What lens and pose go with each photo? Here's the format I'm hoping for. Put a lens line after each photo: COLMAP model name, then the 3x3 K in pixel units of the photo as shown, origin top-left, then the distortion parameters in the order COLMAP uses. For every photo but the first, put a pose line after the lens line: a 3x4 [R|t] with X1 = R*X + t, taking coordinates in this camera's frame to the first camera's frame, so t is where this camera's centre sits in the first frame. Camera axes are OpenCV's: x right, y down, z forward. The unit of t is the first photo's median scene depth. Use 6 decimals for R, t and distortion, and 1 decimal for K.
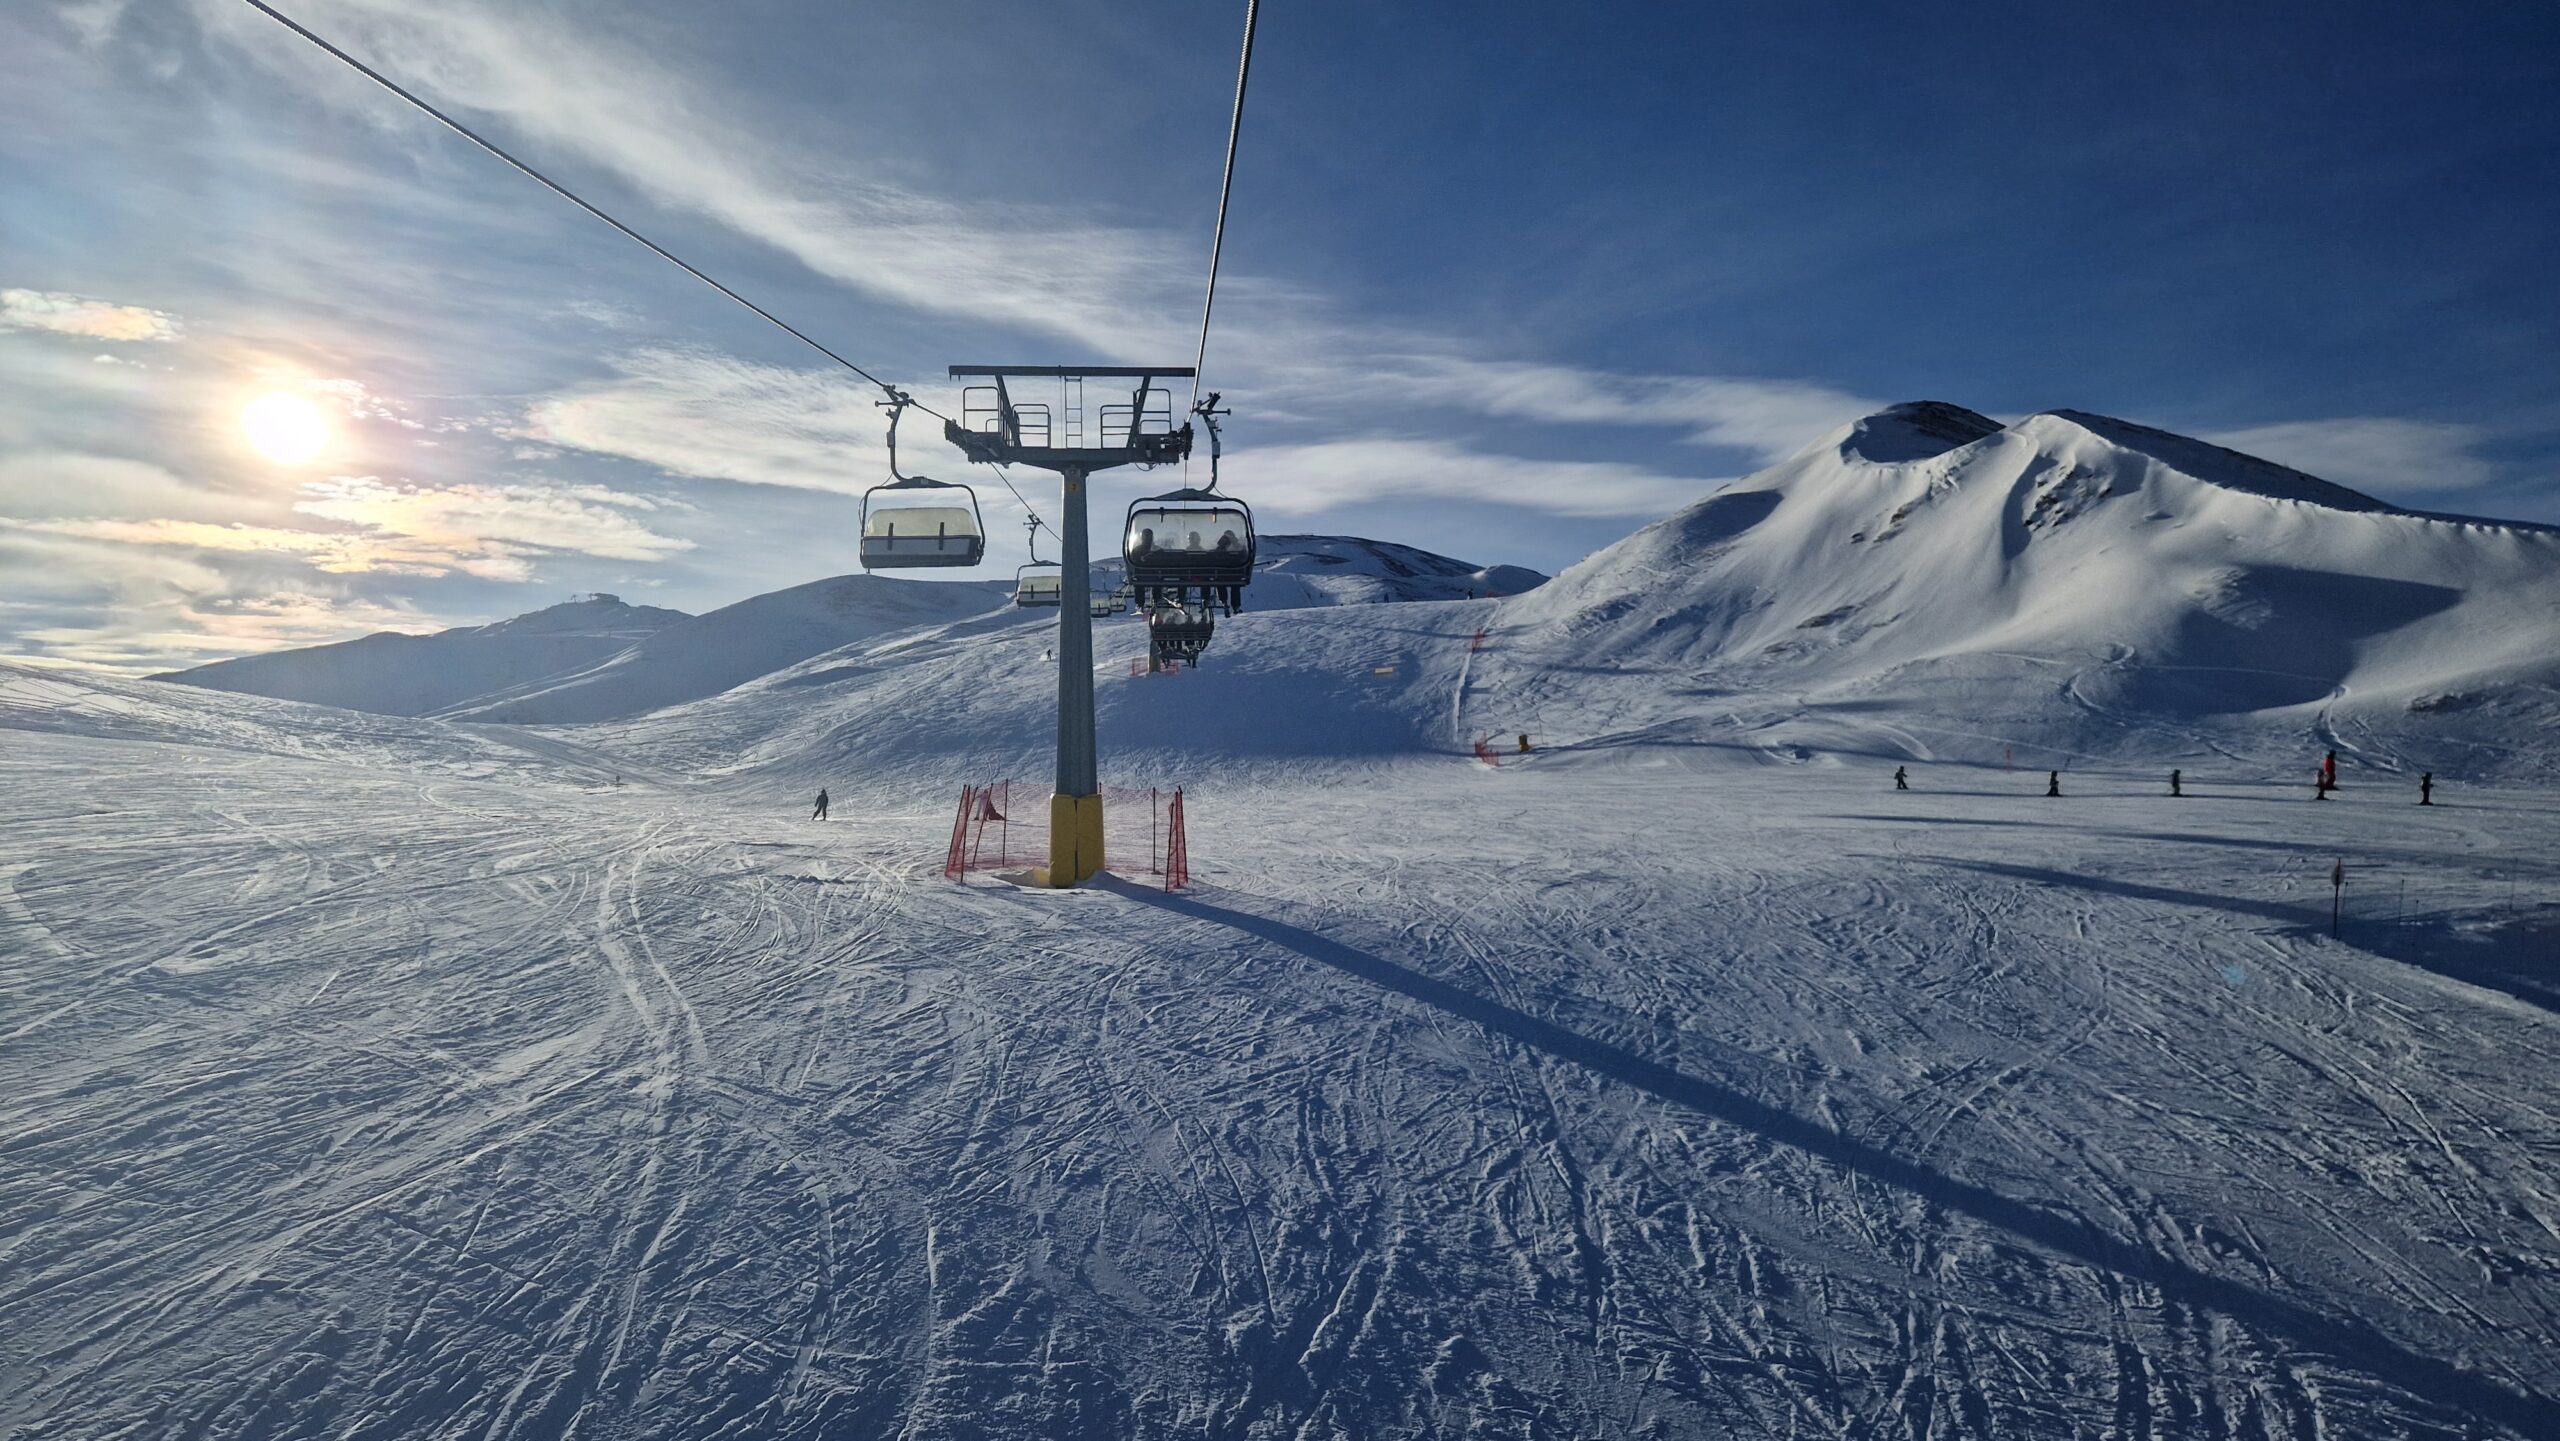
lens RADIAL K [[1818.9, 0, 1278.2], [0, 1818.9, 795.7], [0, 0, 1]] dist [0.119058, -0.128496]
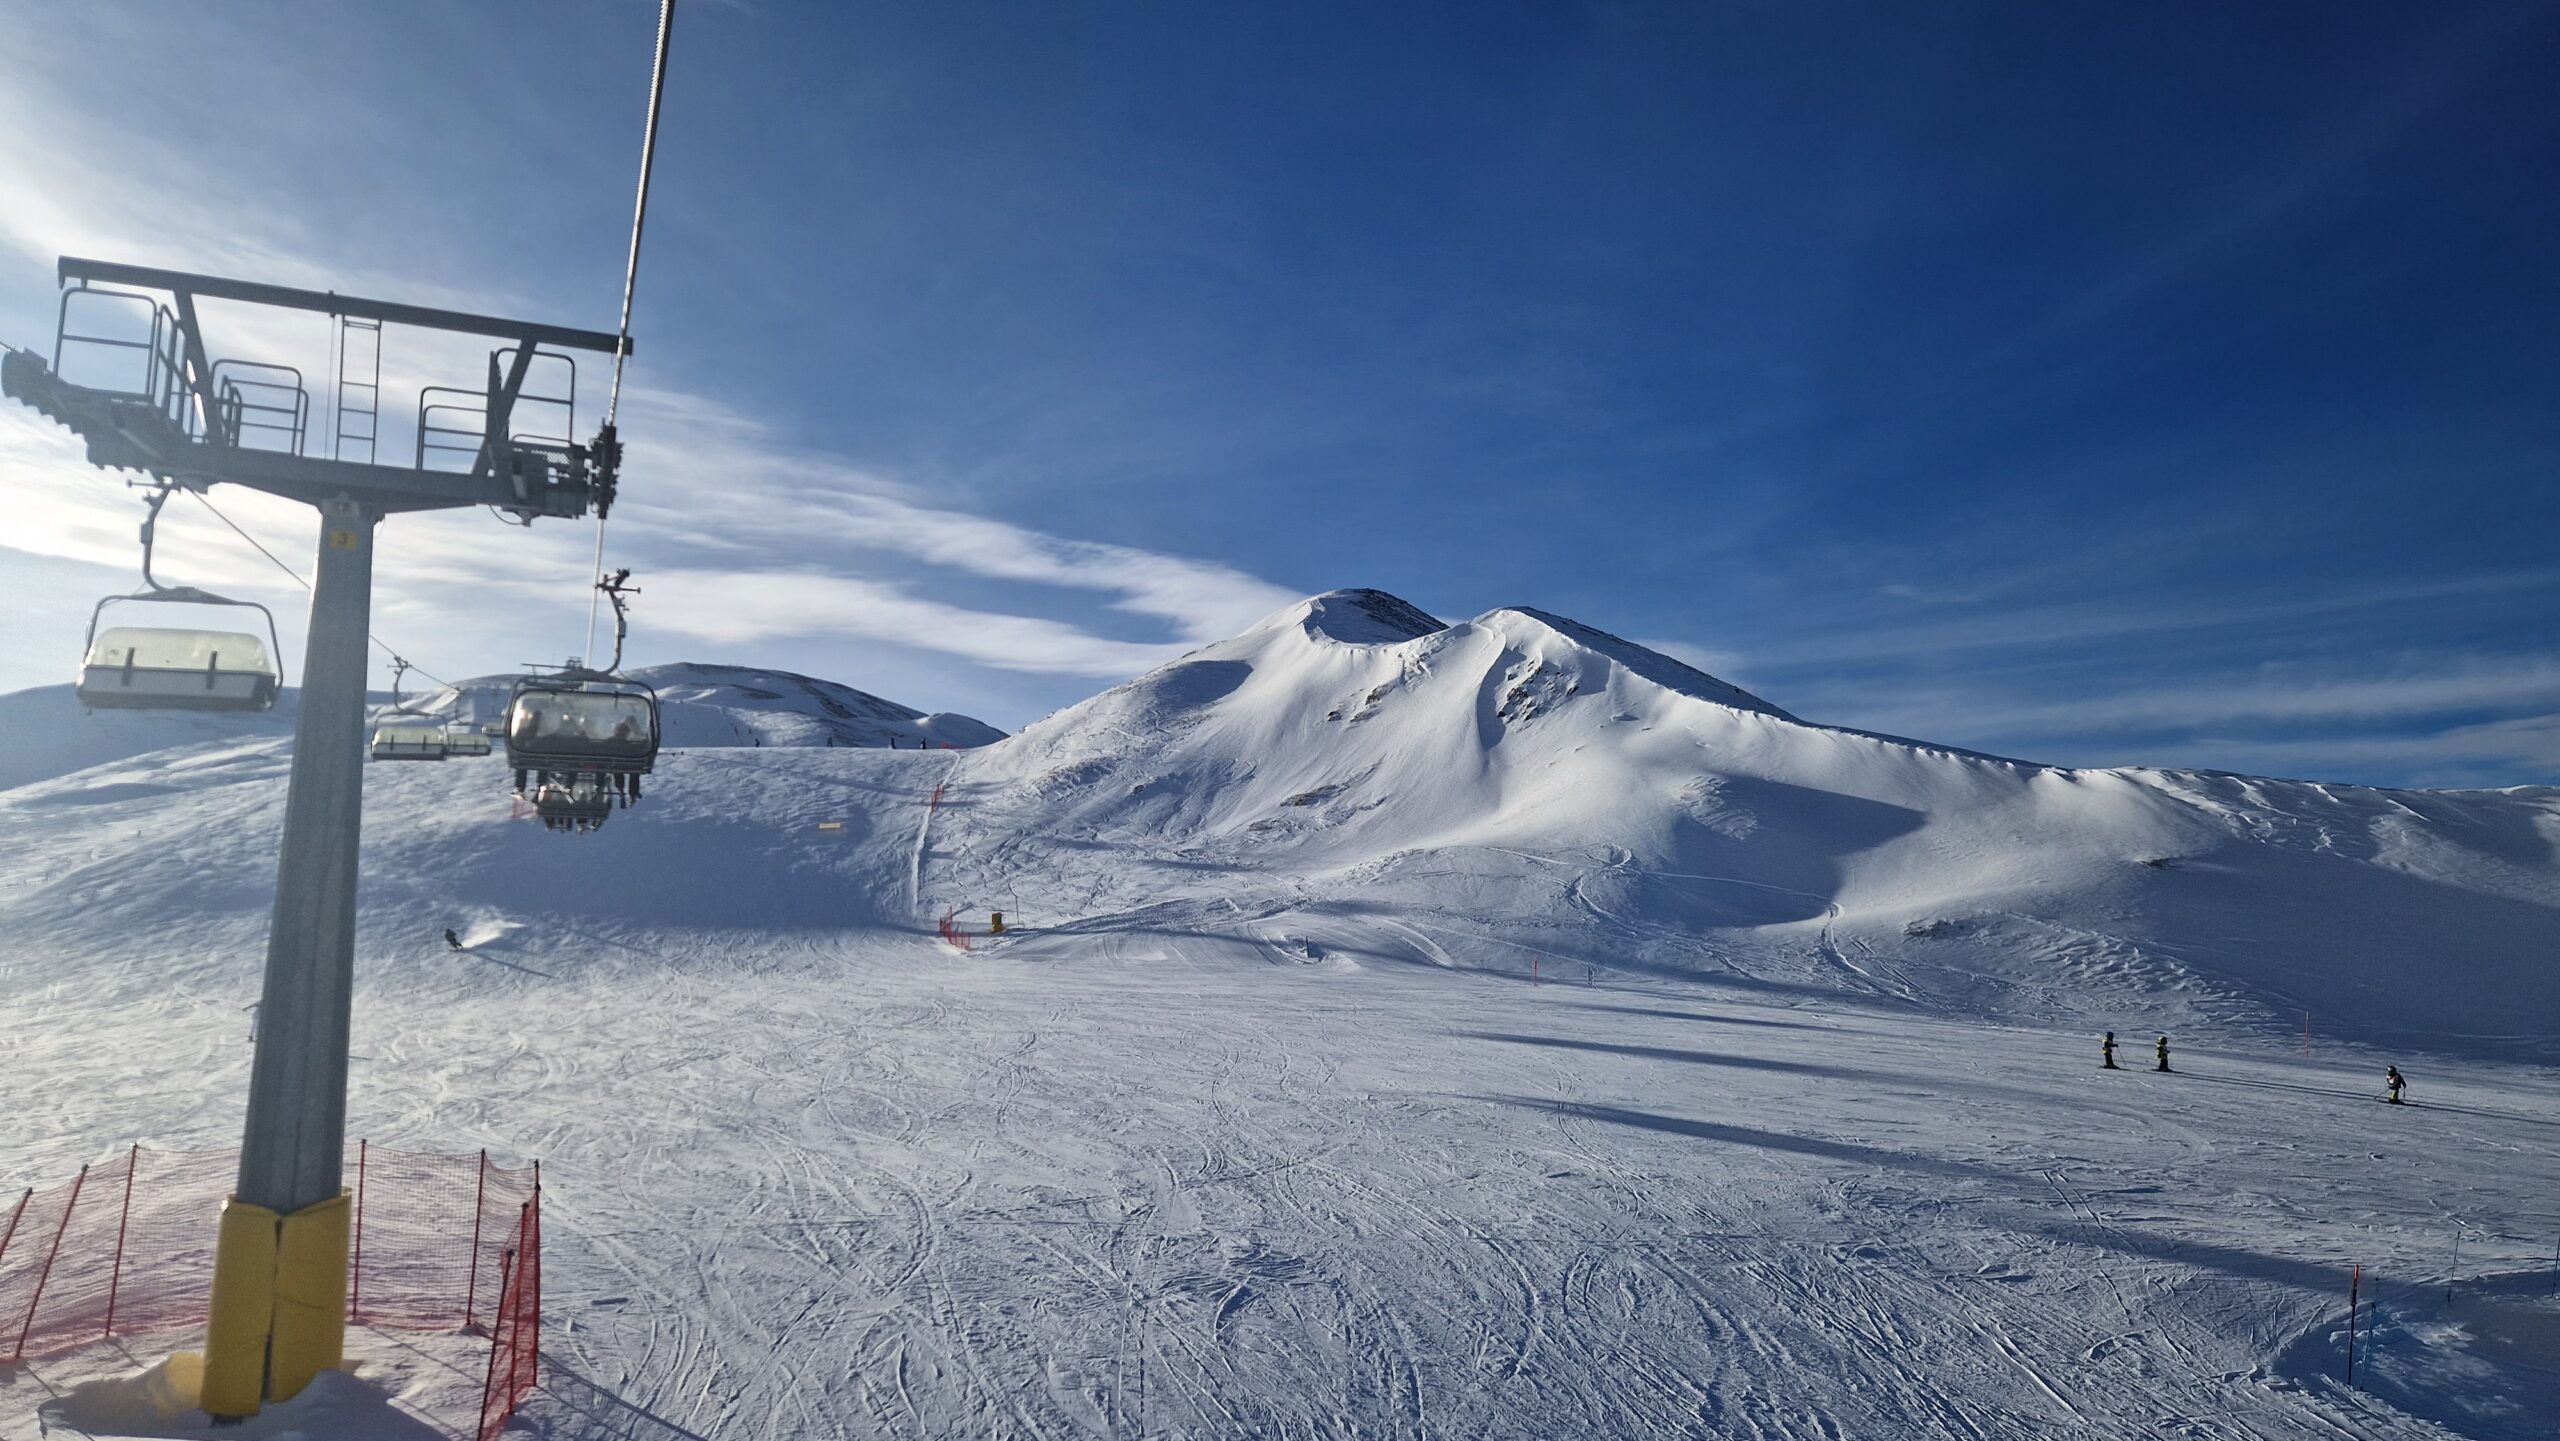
lens RADIAL K [[1818.9, 0, 1278.2], [0, 1818.9, 795.7], [0, 0, 1]] dist [0.119058, -0.128496]
pose [[0.951249, 0.054467, 0.303578, -0.005531], [-0.029534, 0.995846, -0.086128, -0.015846], [-0.307008, 0.072964, 0.948906, 0.109628]]
